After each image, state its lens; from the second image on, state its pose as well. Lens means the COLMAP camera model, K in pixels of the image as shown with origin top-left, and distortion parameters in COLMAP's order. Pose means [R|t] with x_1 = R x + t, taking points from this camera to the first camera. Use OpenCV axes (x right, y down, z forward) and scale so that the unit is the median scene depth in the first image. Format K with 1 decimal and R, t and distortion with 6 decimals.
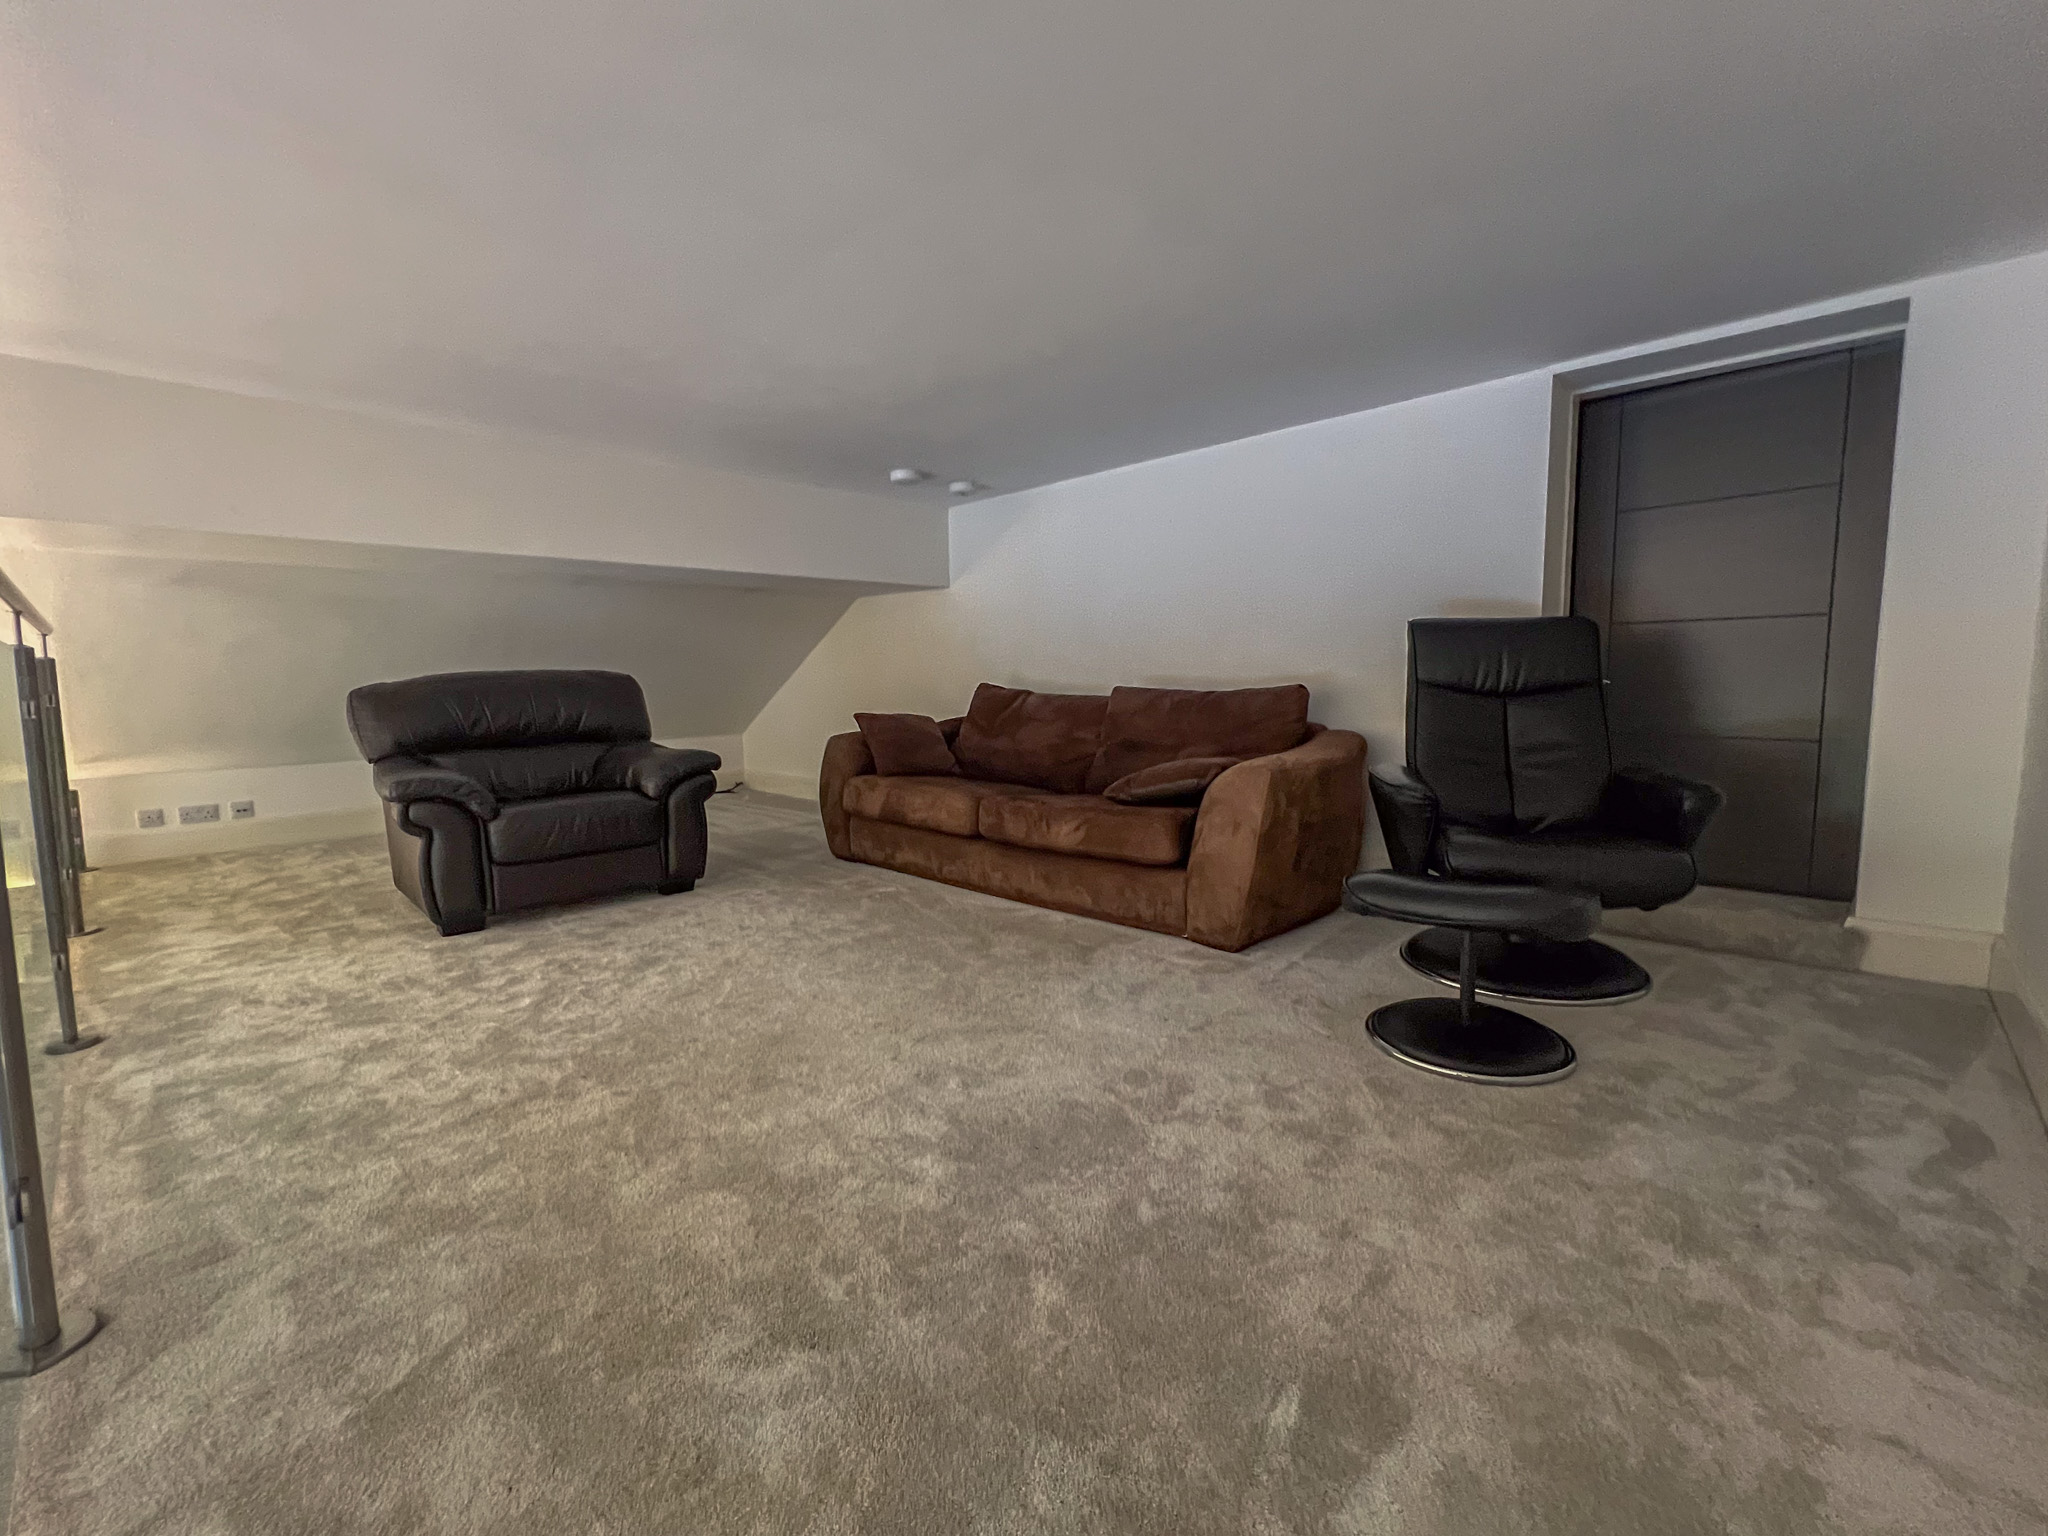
lens RADIAL K [[853.3, 0, 1023.4], [0, 853.3, 761.1], [0, 0, 1]] dist [-0.002507, -0.000424]
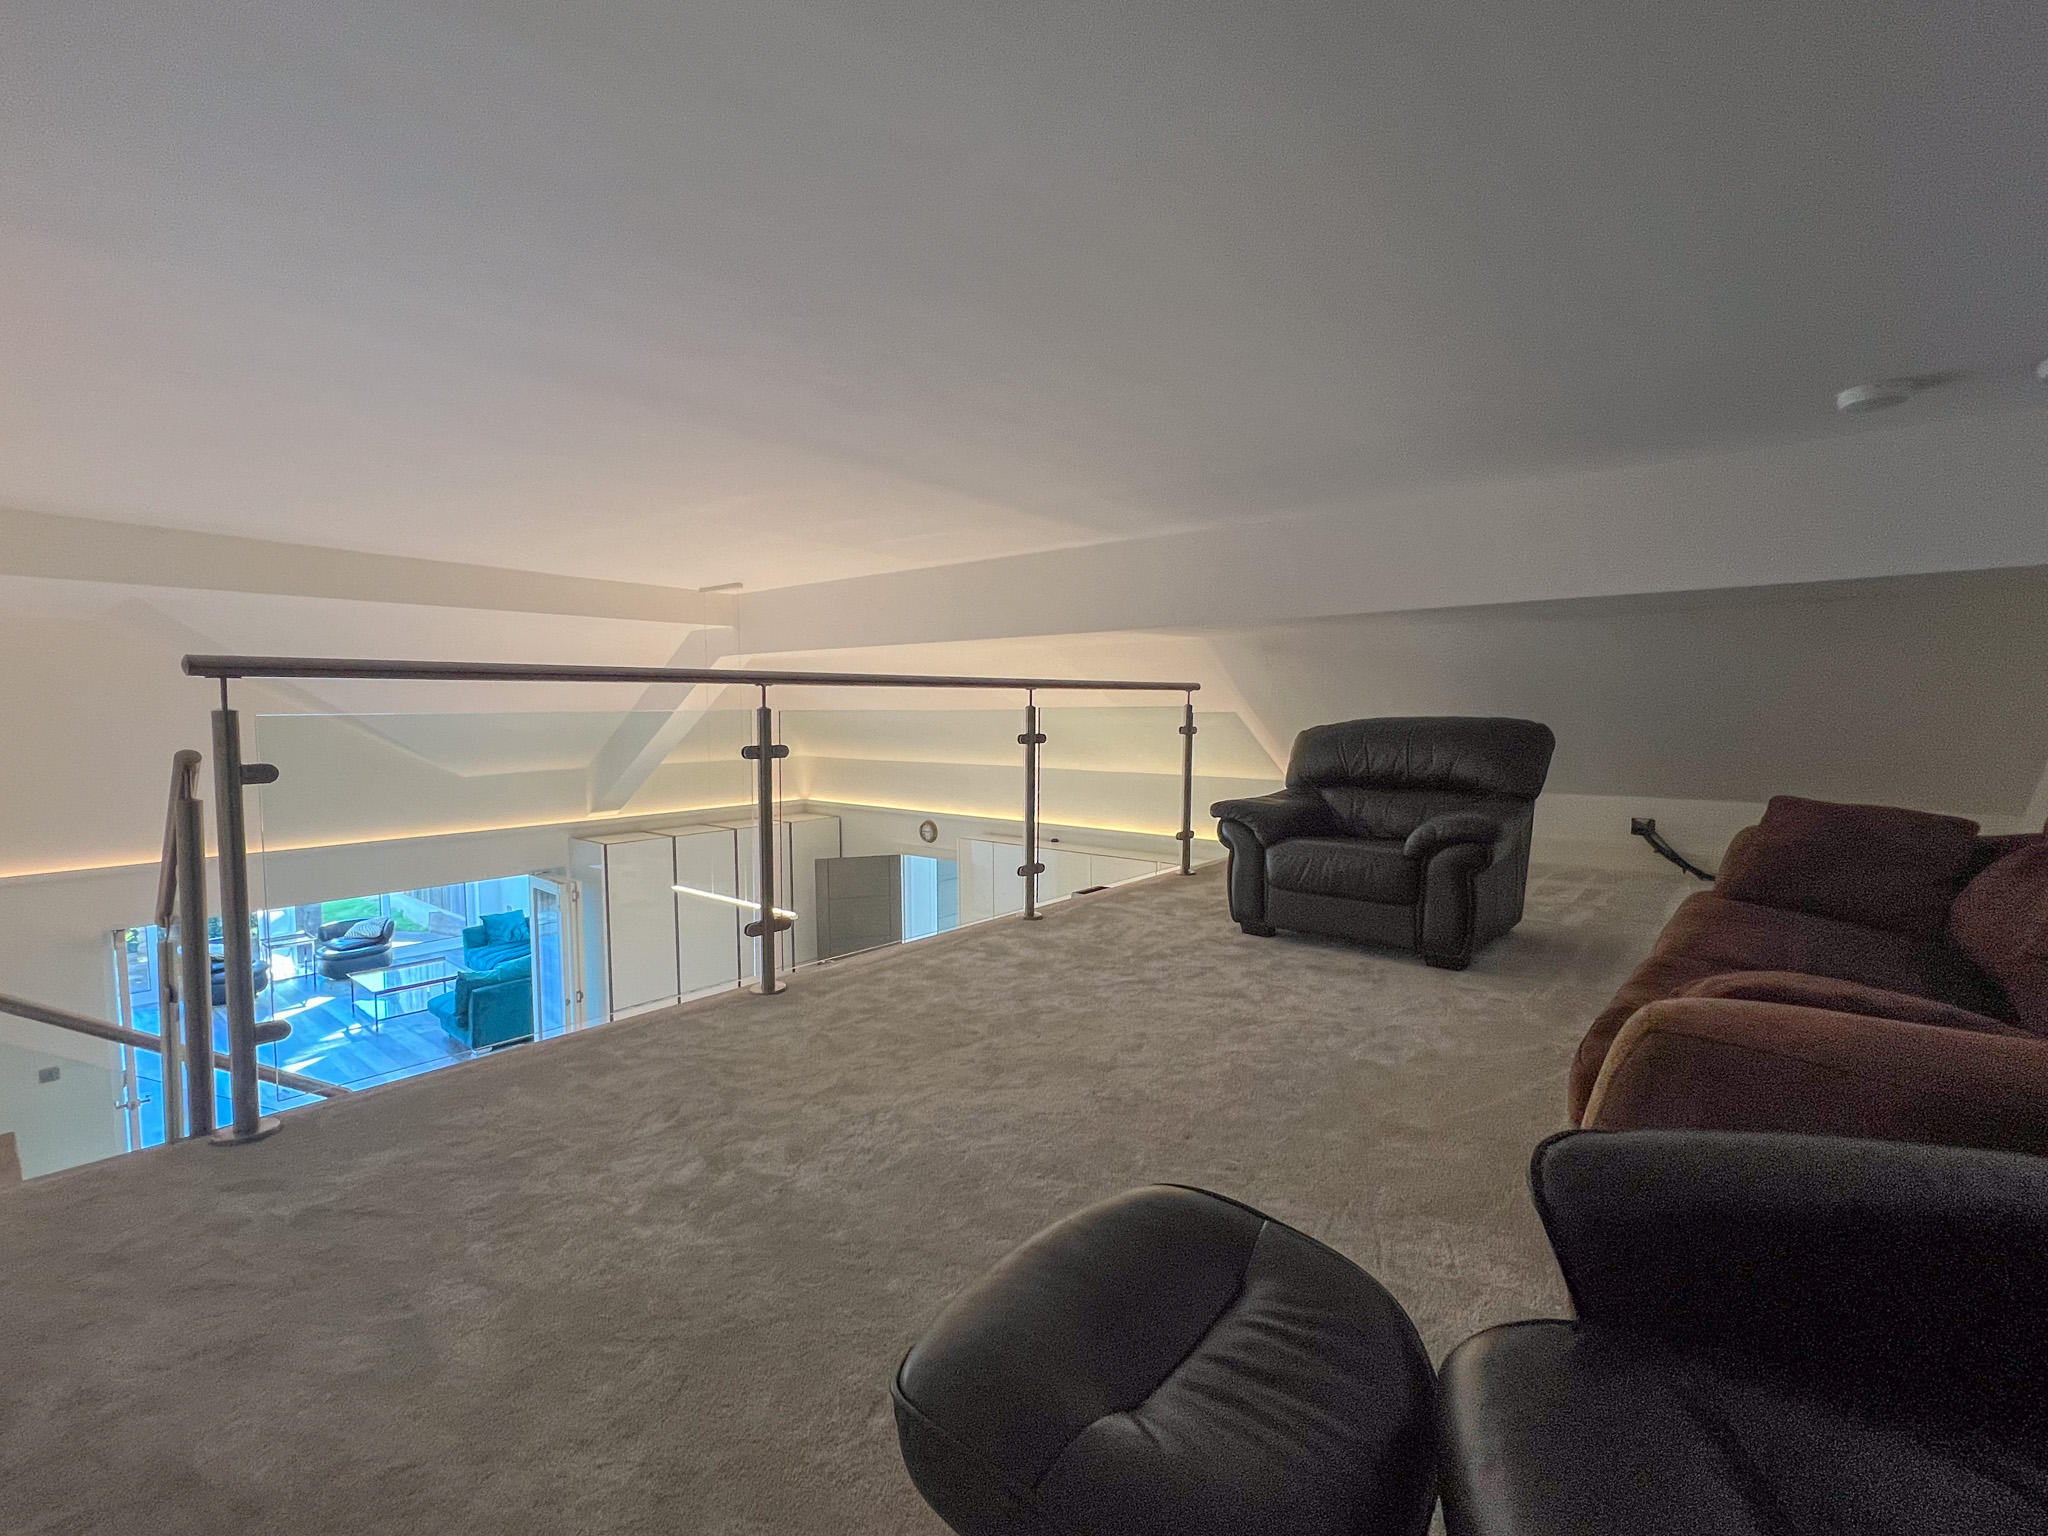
lens RADIAL K [[889.0, 0, 1005.7], [0, 889.0, 755.8], [0, 0, 1]] dist [-0.002143, -0.000245]
pose [[0.060010, 0.065258, -0.996062, 0.669441], [-0.091926, 0.993982, 0.059583, -0.112674], [0.993956, 0.087988, 0.065648, 0.616463]]
